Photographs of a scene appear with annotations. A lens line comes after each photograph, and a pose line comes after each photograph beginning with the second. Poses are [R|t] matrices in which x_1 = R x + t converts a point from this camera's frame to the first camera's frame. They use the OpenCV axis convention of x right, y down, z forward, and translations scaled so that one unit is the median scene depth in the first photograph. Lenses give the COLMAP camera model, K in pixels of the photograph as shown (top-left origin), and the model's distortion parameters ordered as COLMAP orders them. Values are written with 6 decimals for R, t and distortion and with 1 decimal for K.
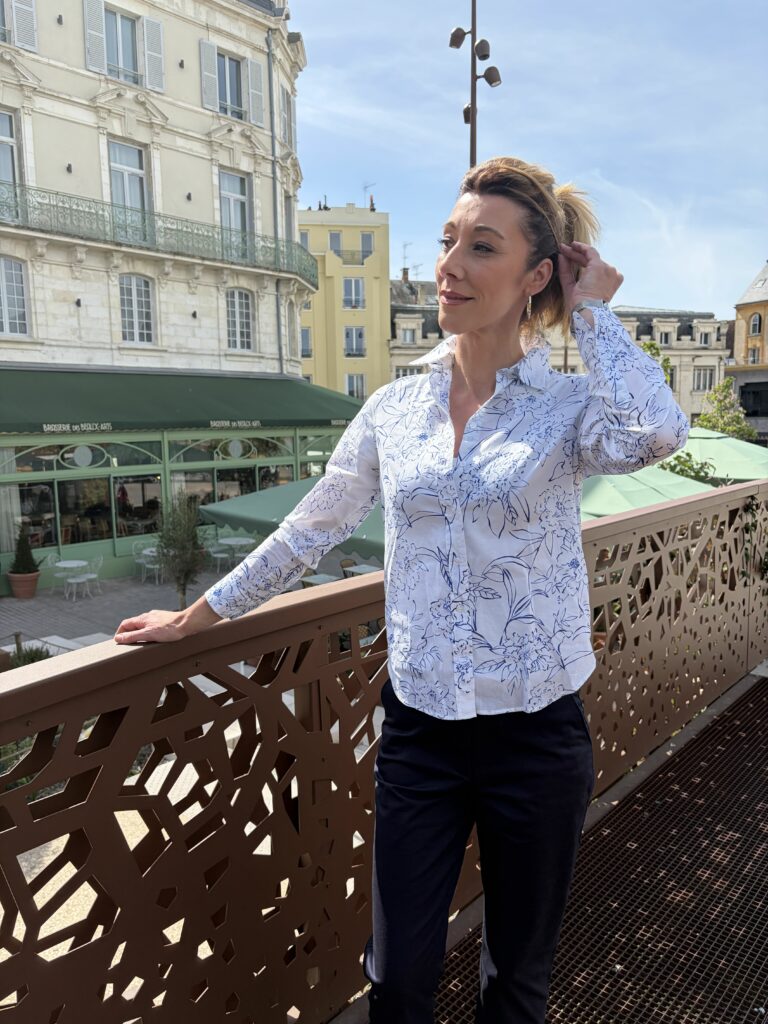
lens RADIAL K [[766.3, 0, 386.5], [0, 766.3, 514.7], [0, 0, 1]] dist [0.052104, -0.058227]
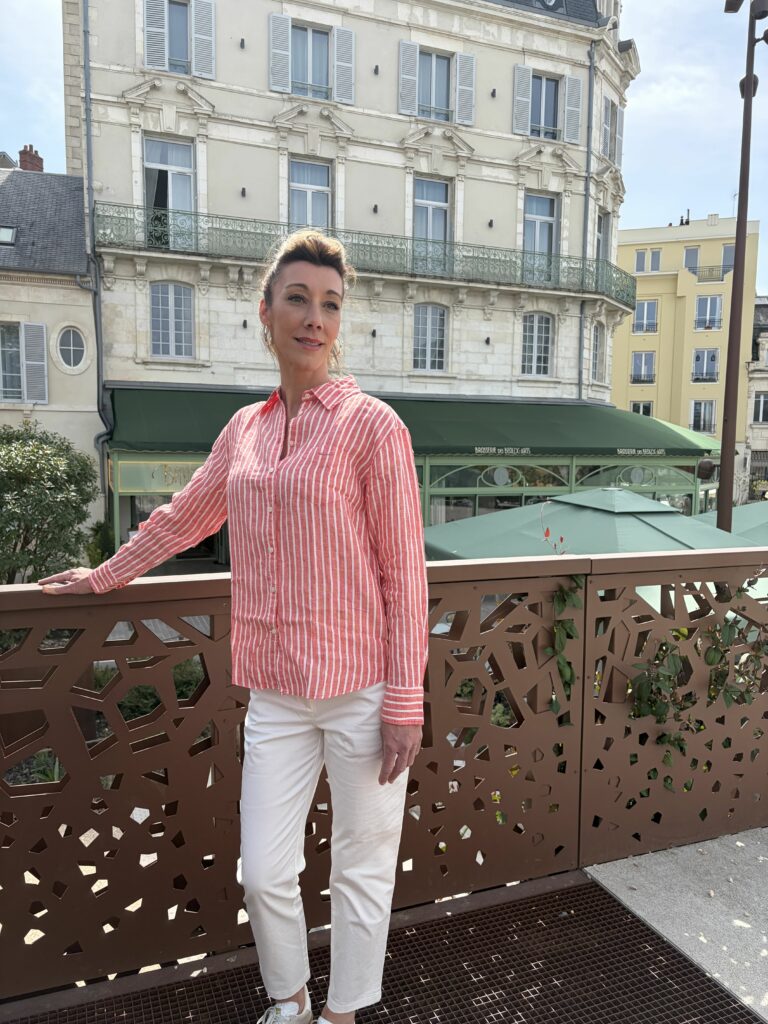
lens RADIAL K [[766.3, 0, 386.6], [0, 766.3, 517.2], [0, 0, 1]] dist [0.052104, -0.058227]
pose [[0.891065, 0.071257, -0.448247, 0.097939], [-0.085700, 0.996249, -0.011991, -0.008940], [0.445711, 0.049100, 0.893829, 0.064048]]
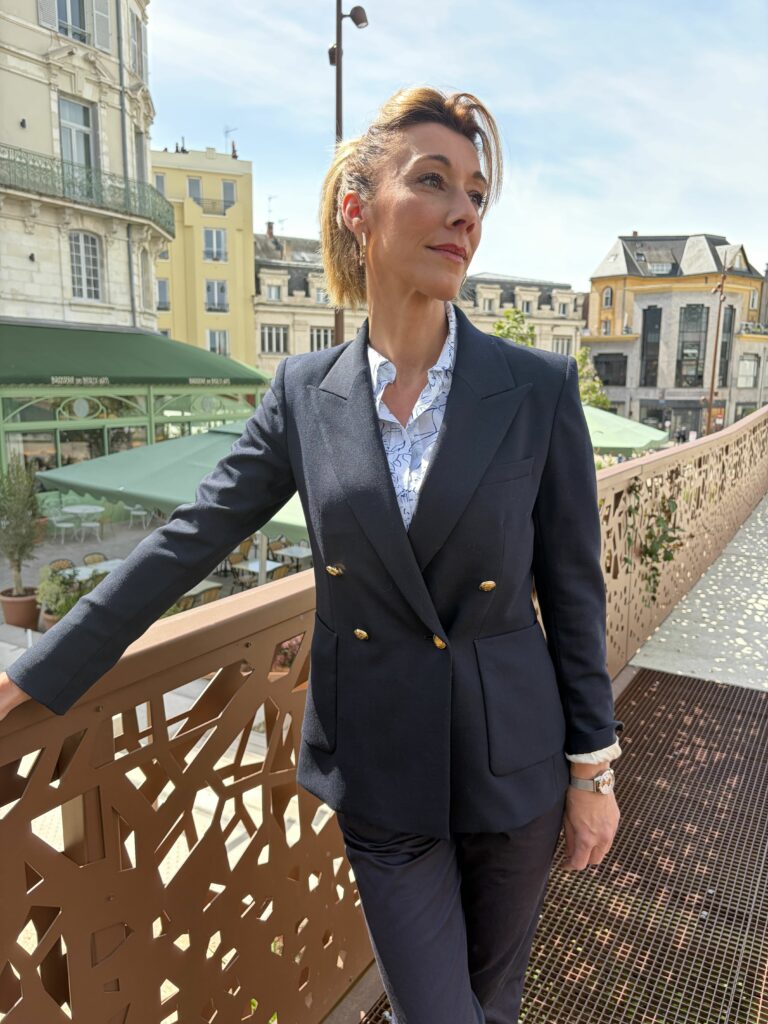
lens RADIAL K [[766.3, 0, 390.2], [0, 766.3, 512.4], [0, 0, 1]] dist [0.052104, -0.058227]
pose [[0.984493, -0.005847, 0.175327, 0.003082], [-0.002211, 0.998951, 0.045731, -0.003643], [-0.175410, -0.045409, 0.983448, 0.021935]]
